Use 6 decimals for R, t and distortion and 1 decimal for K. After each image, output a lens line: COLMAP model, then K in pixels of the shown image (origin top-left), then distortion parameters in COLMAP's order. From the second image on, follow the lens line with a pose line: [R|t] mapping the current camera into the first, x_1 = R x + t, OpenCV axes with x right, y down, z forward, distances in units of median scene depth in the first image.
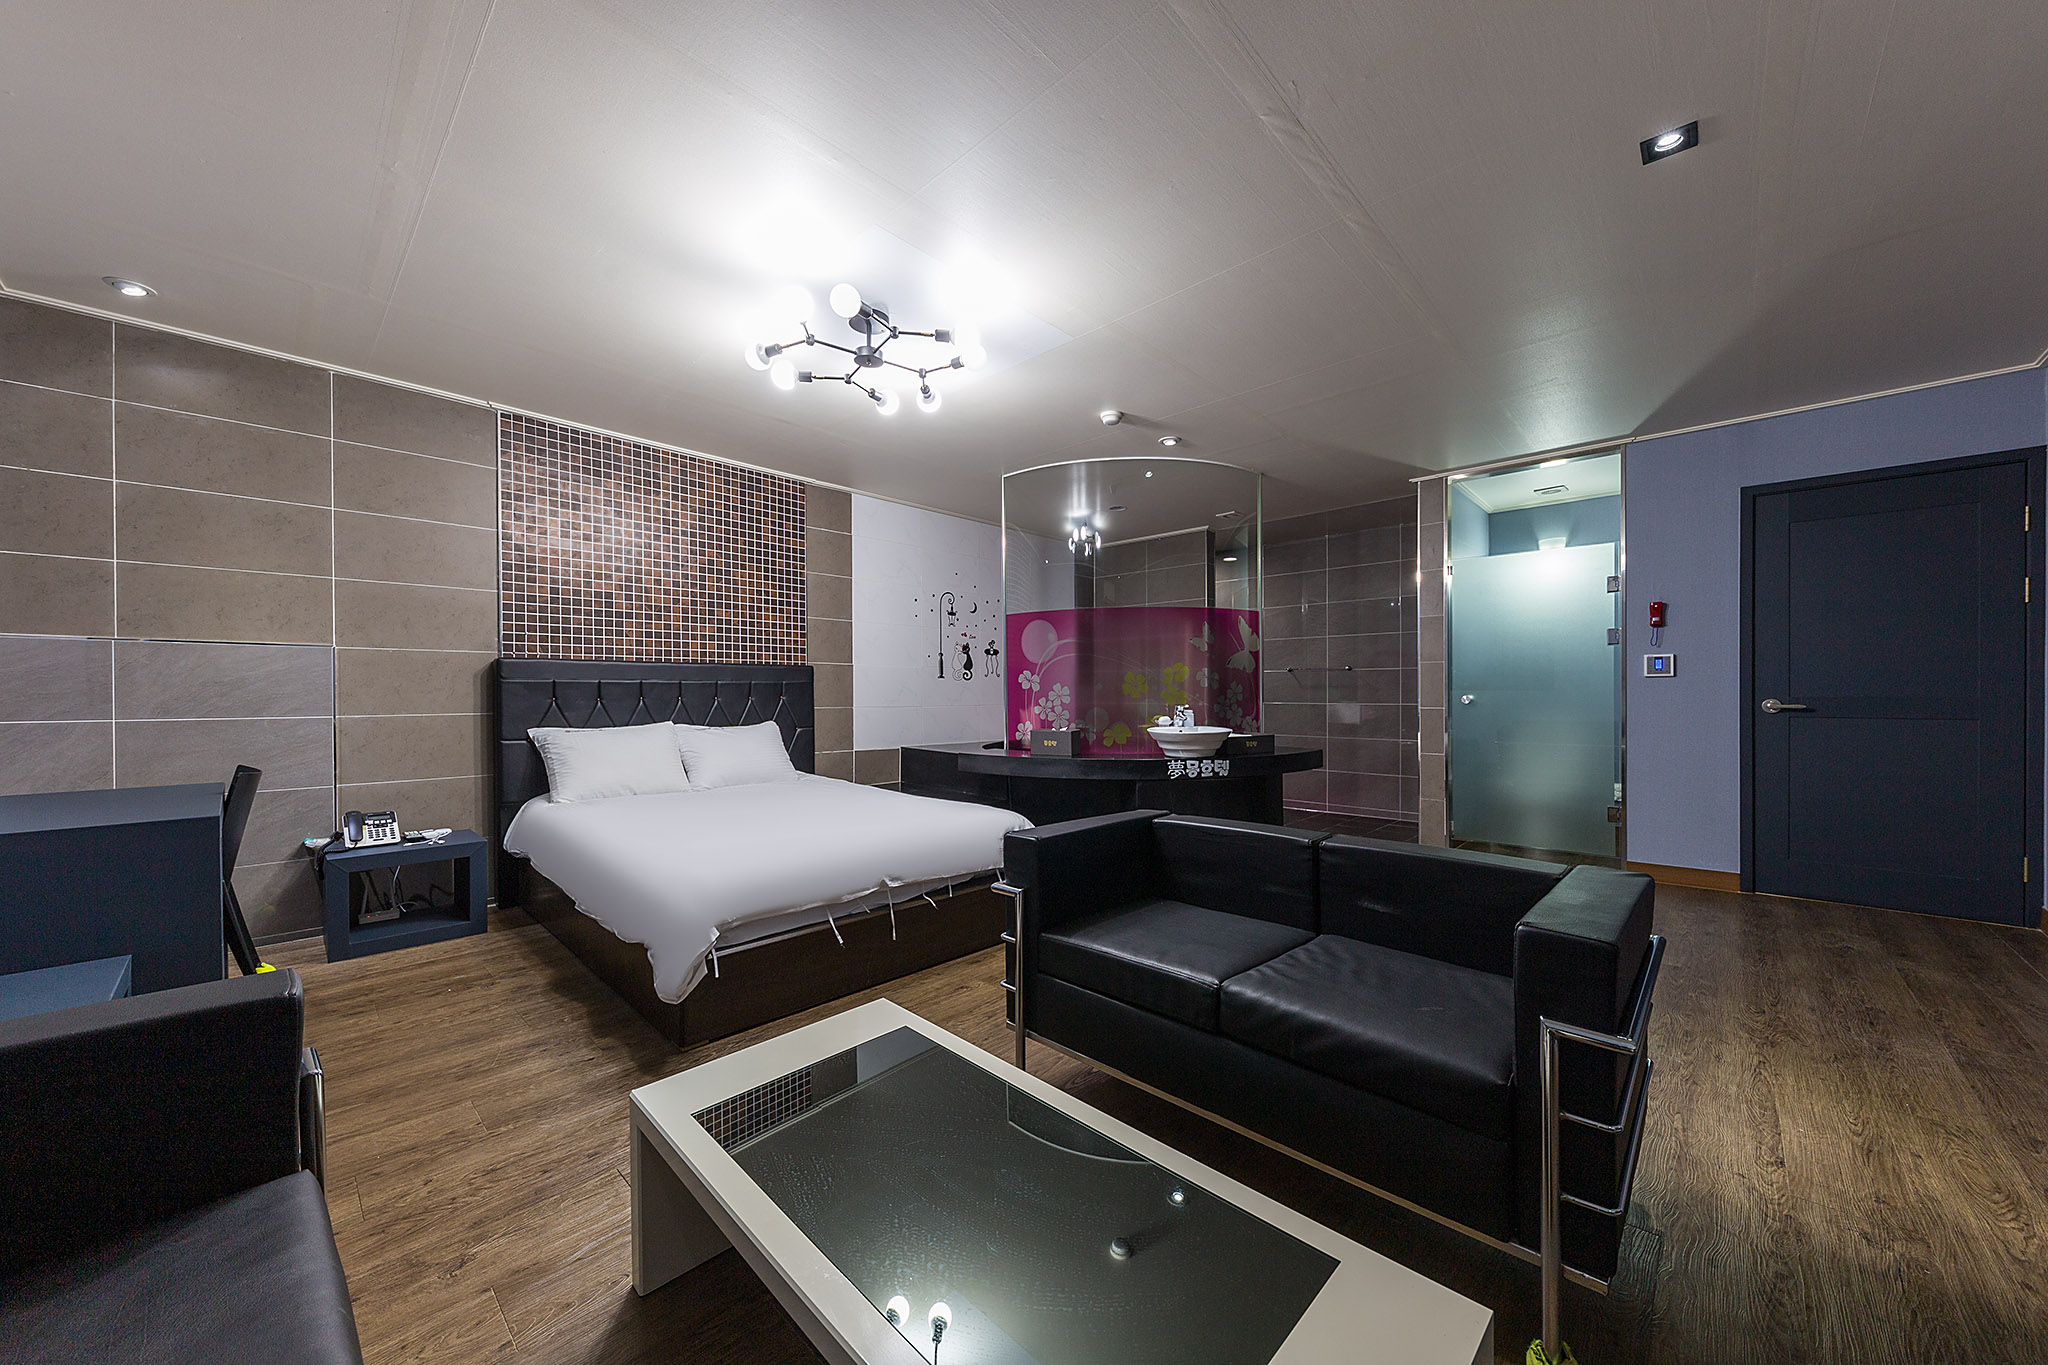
lens RADIAL K [[721.5, 0, 1027.0], [0, 721.5, 690.3], [0, 0, 1]] dist [0.001627, 0.000029]
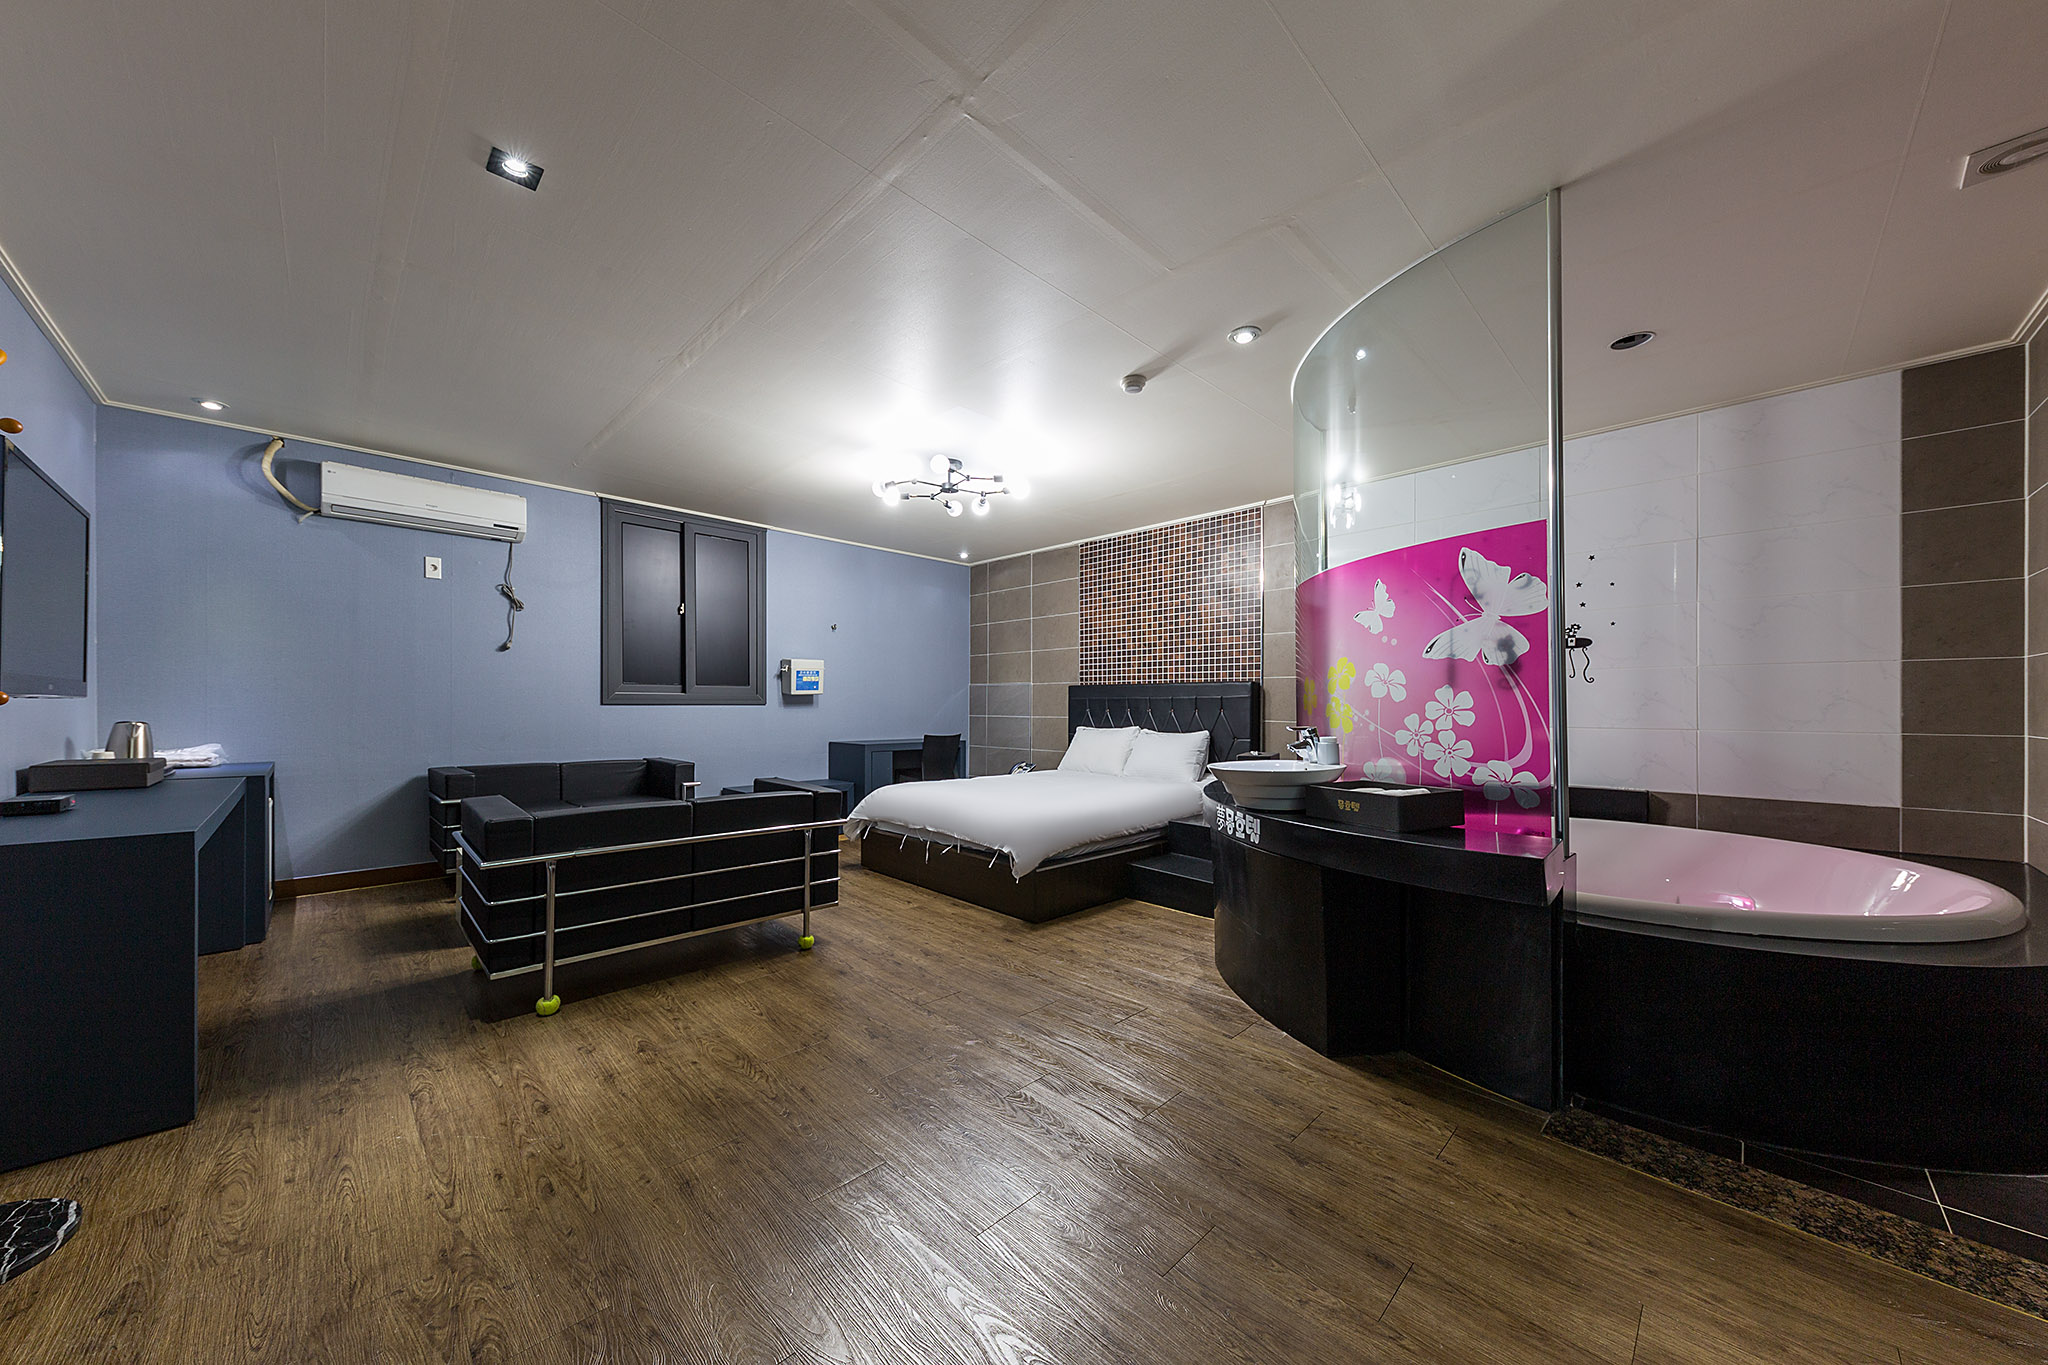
lens RADIAL K [[707.8, 0, 1019.9], [0, 707.8, 703.3], [0, 0, 1]] dist [0.019853, -0.000010]
pose [[-0.029098, 0.000559, -0.999576, 0.783579], [-0.000465, 1.000000, 0.000573, -0.001992], [0.999576, 0.000481, -0.029097, 0.723188]]
